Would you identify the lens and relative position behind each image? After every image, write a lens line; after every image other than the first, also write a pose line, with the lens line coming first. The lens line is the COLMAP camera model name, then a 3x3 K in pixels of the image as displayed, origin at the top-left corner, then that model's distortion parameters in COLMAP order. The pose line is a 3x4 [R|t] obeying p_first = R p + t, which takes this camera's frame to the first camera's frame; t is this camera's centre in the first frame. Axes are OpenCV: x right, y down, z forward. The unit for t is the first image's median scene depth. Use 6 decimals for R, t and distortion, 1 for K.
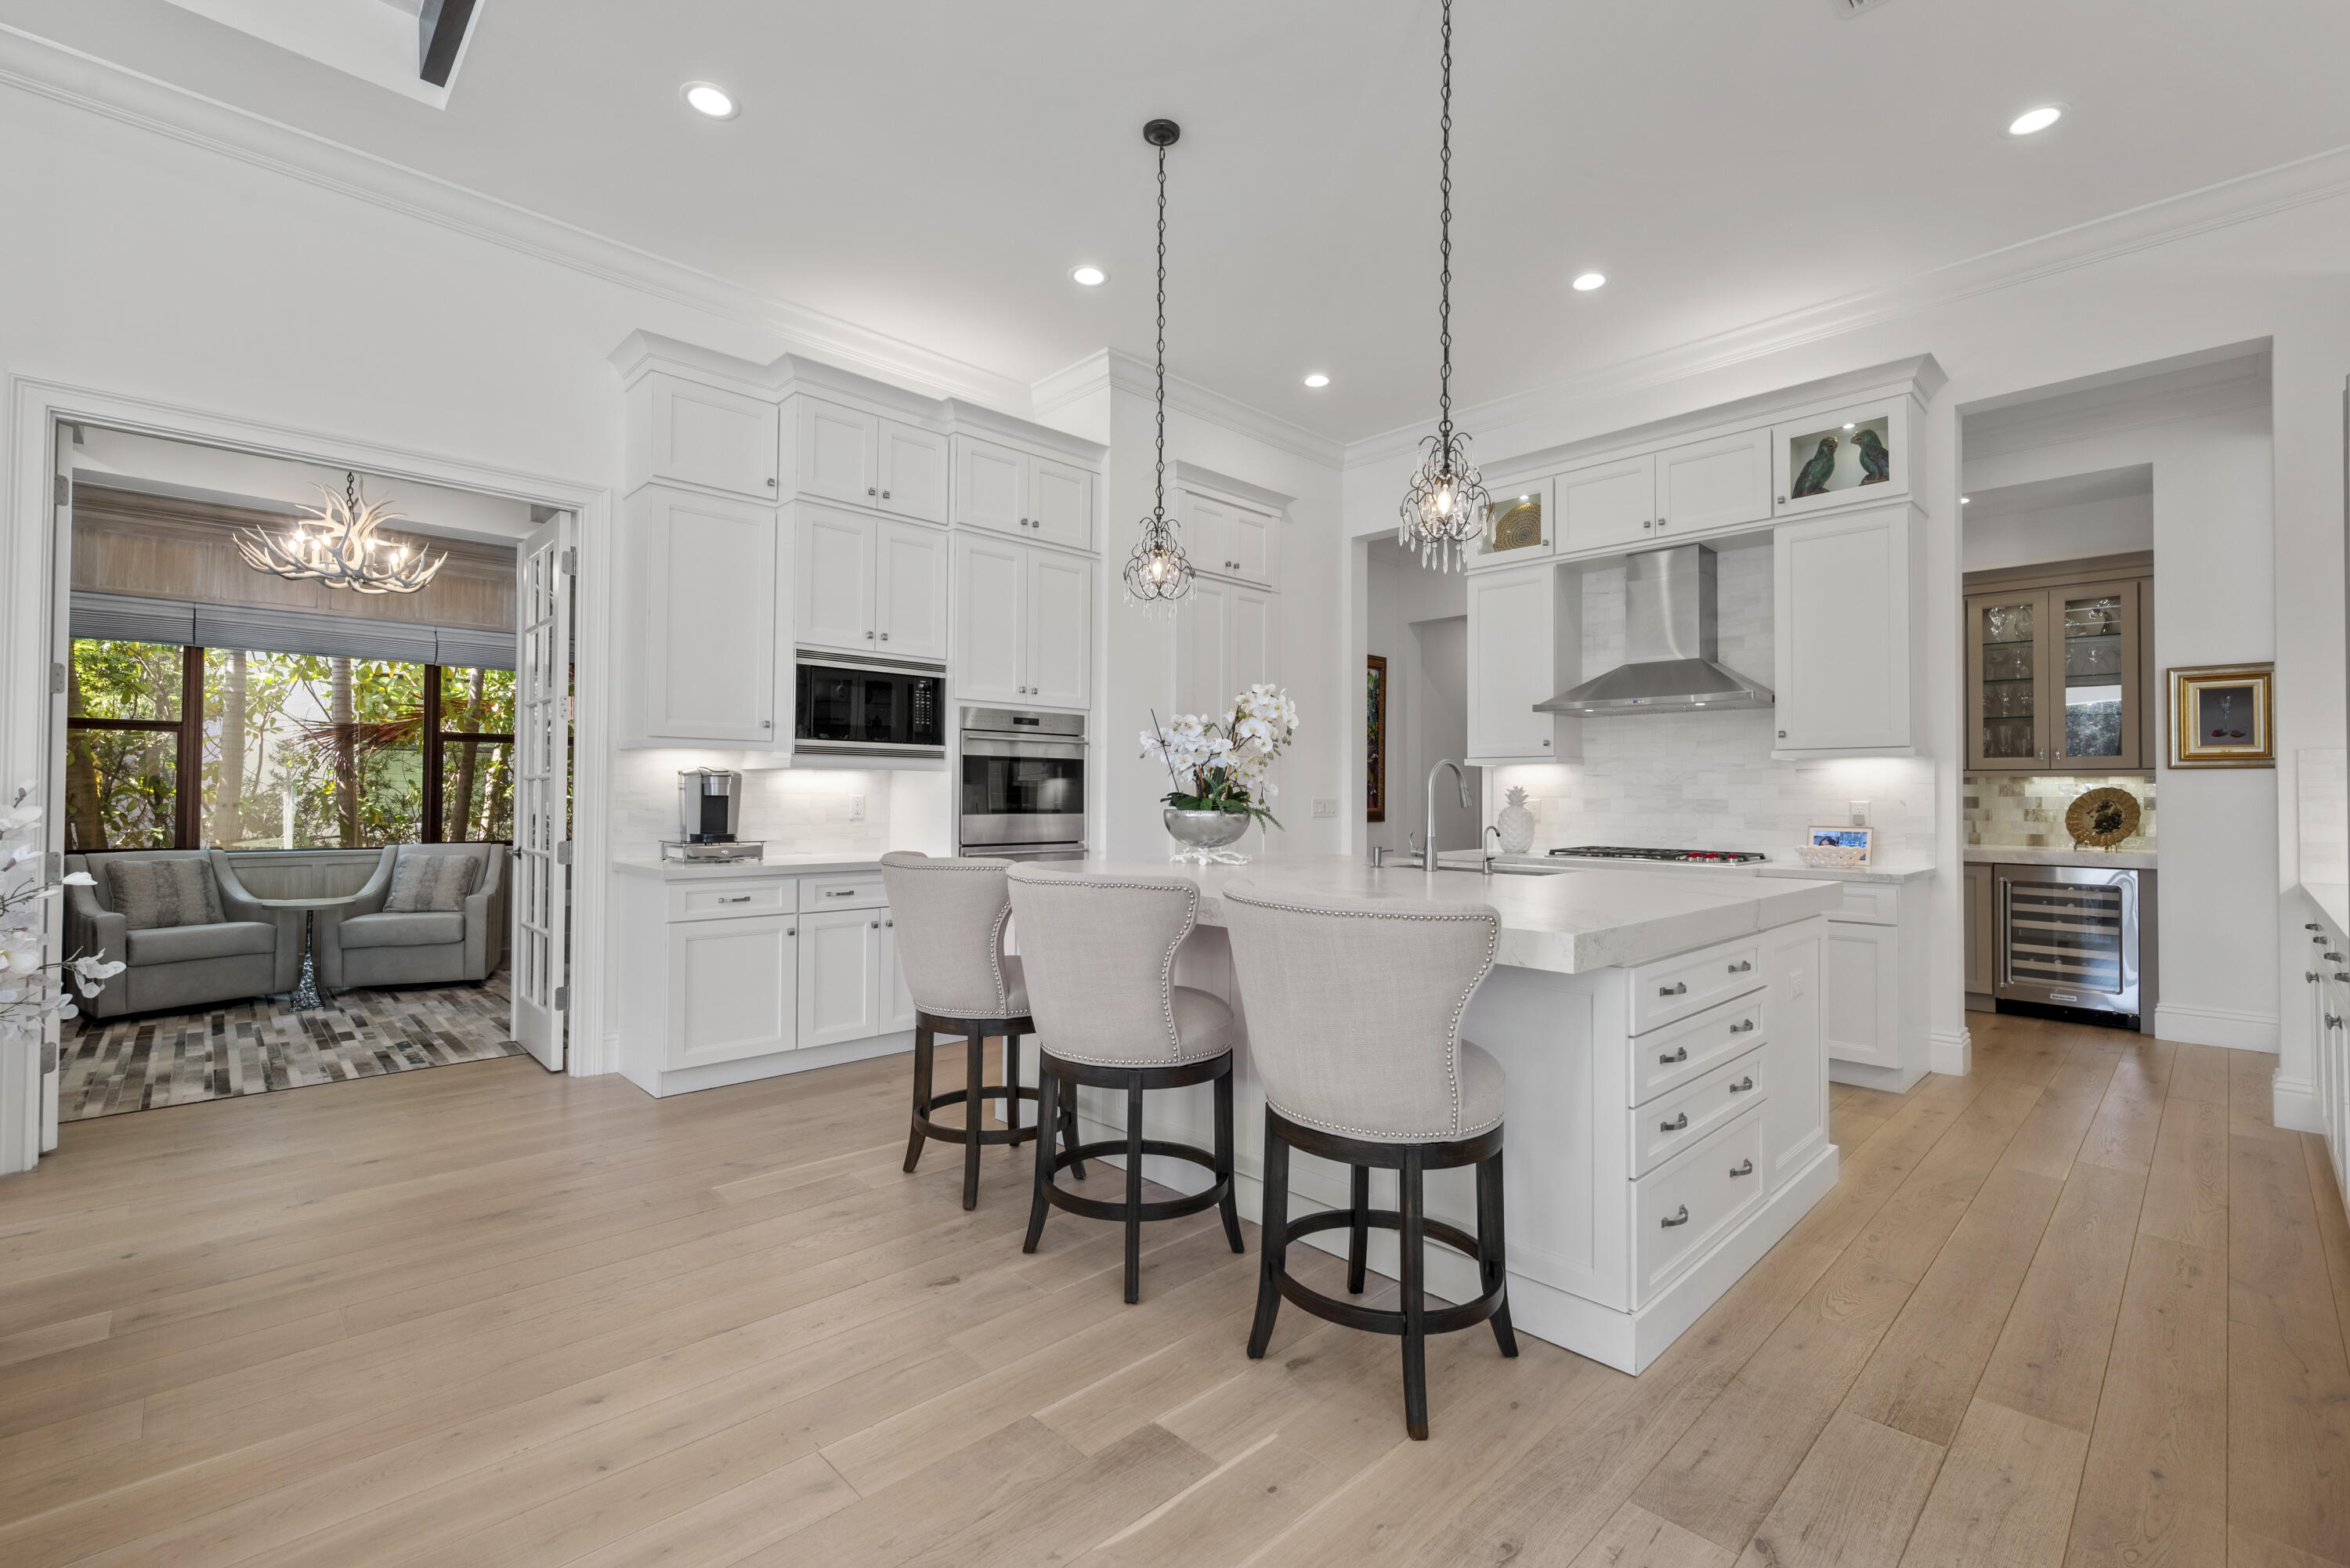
lens RADIAL K [[1026.5, 0, 1178.0], [0, 1026.5, 774.8], [0, 0, 1]] dist [-0.000262, 0.000554]
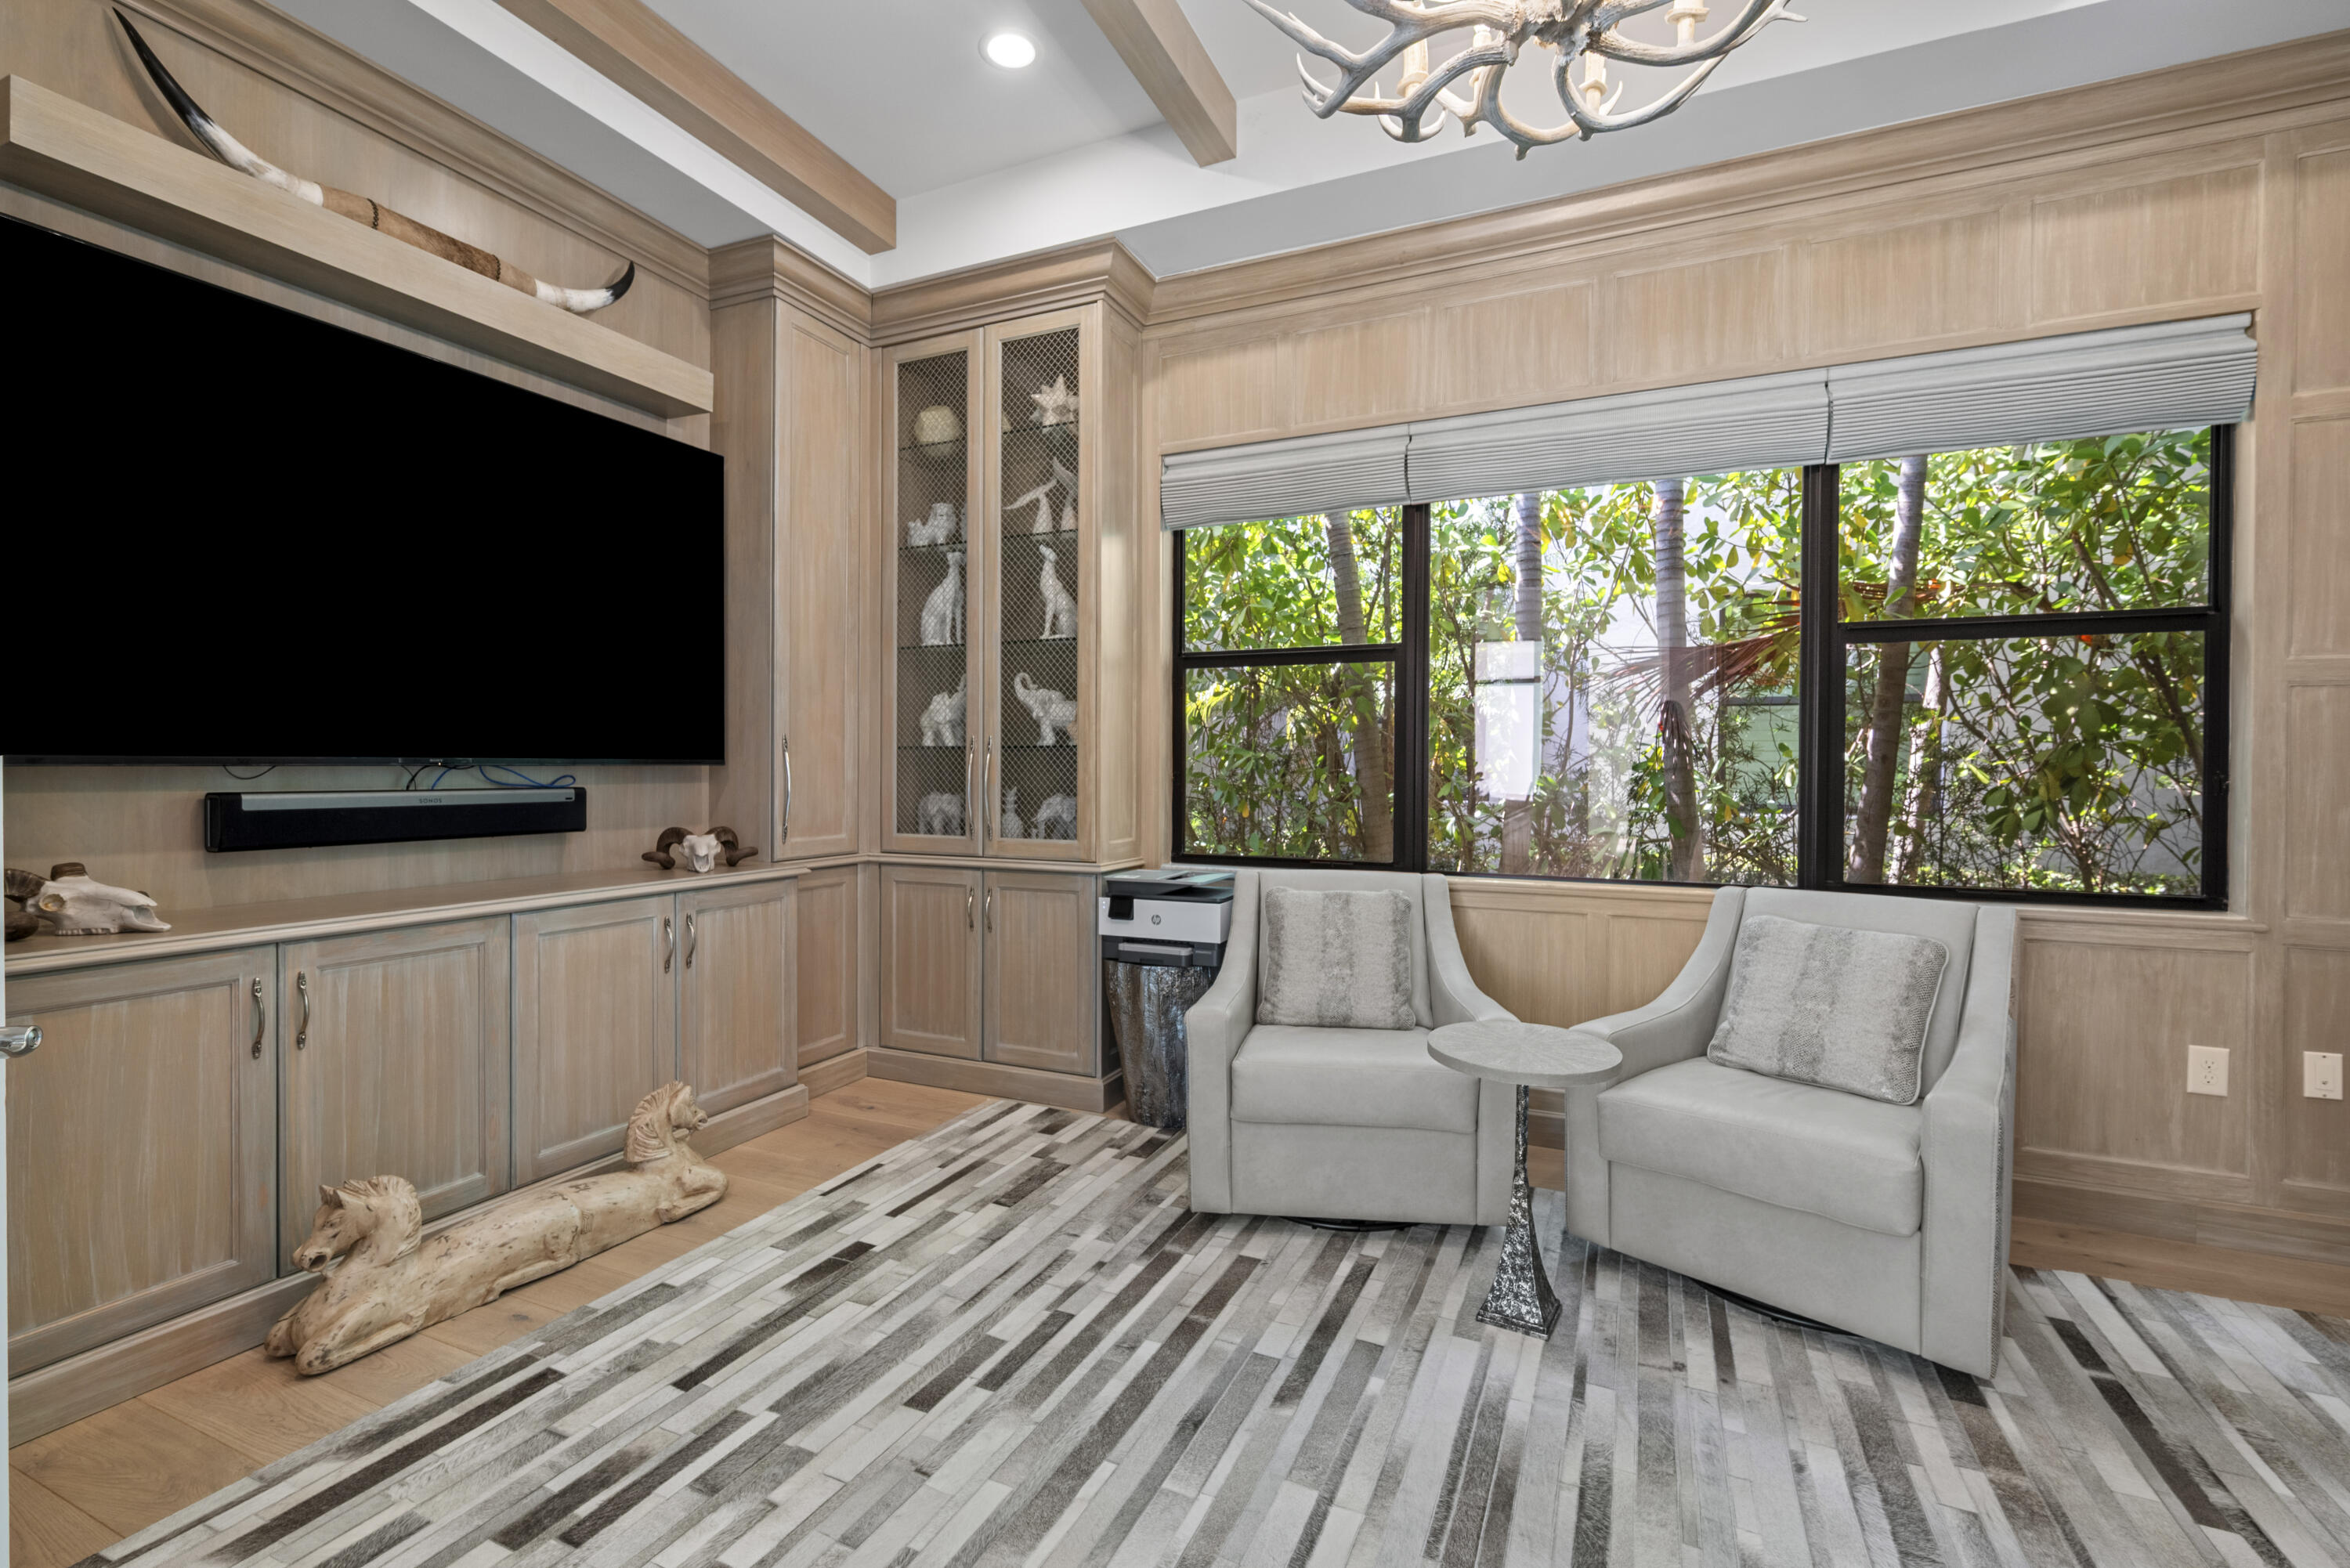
lens RADIAL K [[1026.5, 0, 1175.2], [0, 1026.5, 774.0], [0, 0, 1]] dist [-0.000262, 0.000554]
pose [[0.370789, 0.005791, -0.928699, -0.455576], [0.015152, 0.999810, 0.012284, 0.011762], [0.928593, -0.018626, 0.370631, 0.628704]]
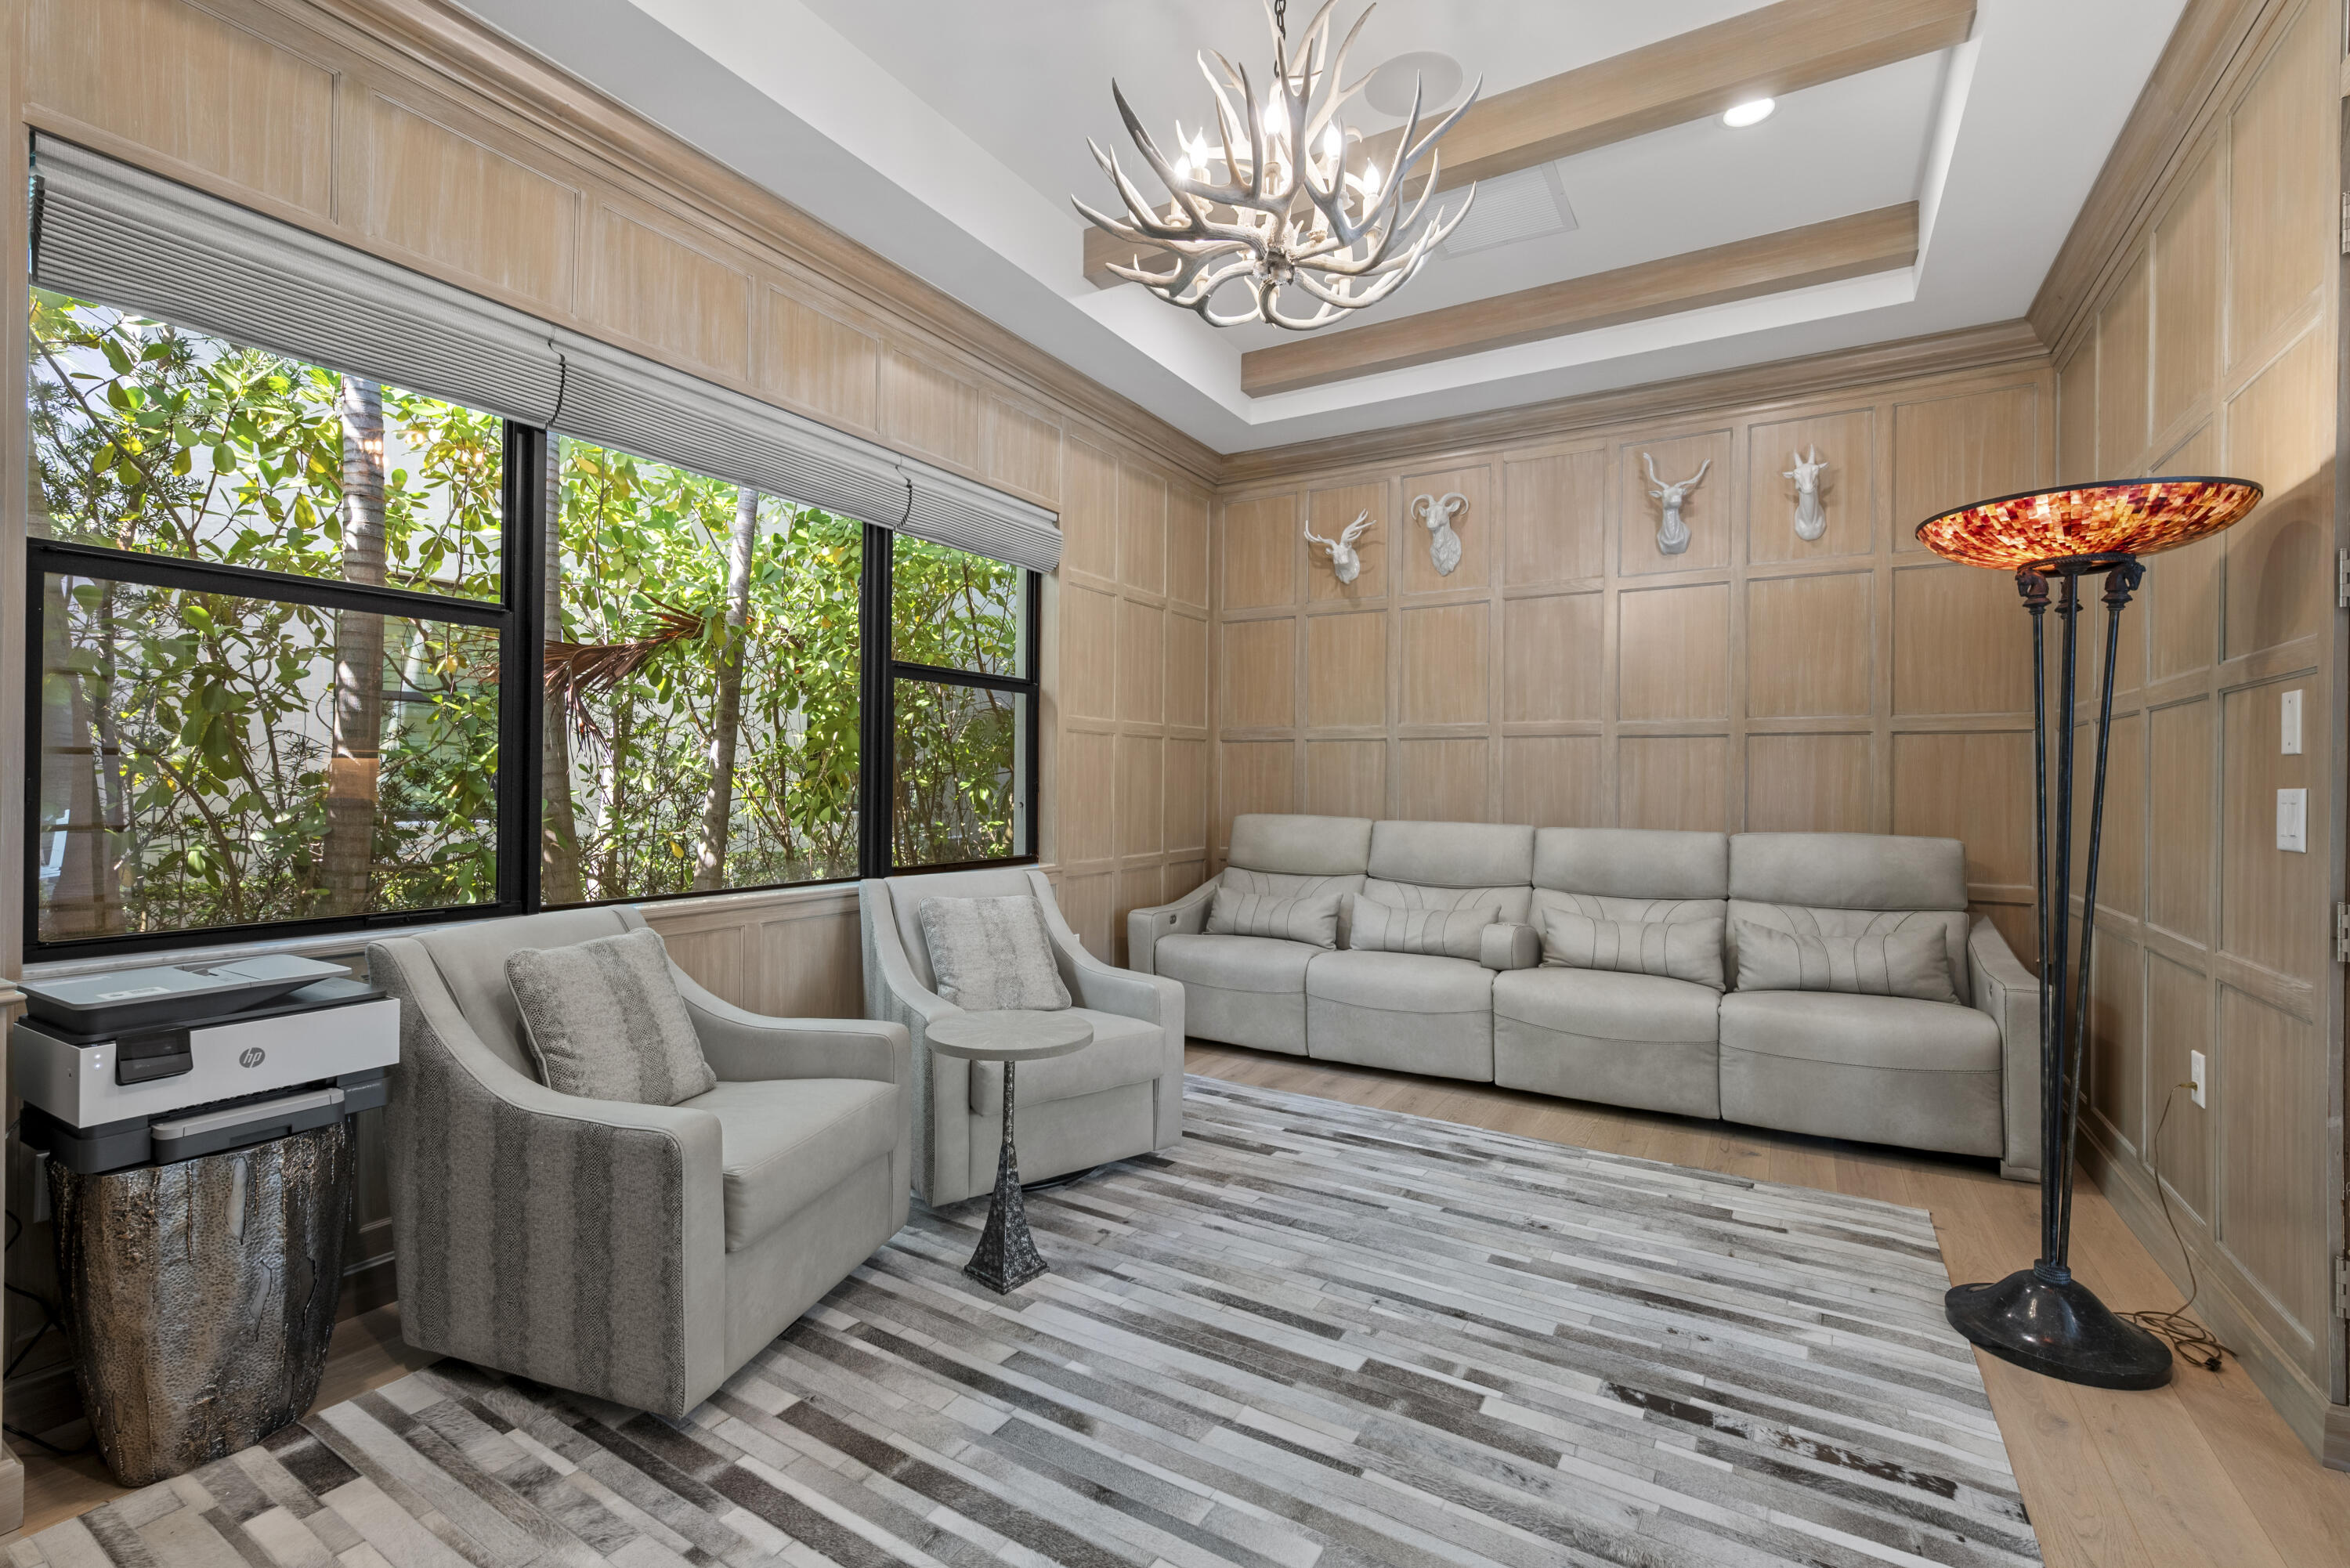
lens RADIAL K [[1026.5, 0, 1176.8], [0, 1026.5, 778.9], [0, 0, 1]] dist [-0.000262, 0.000554]
pose [[0.964389, 0.007628, 0.264379, -0.756564], [-0.012866, 0.999754, 0.018085, 0.008187], [-0.264176, -0.020842, 0.964249, 0.487546]]
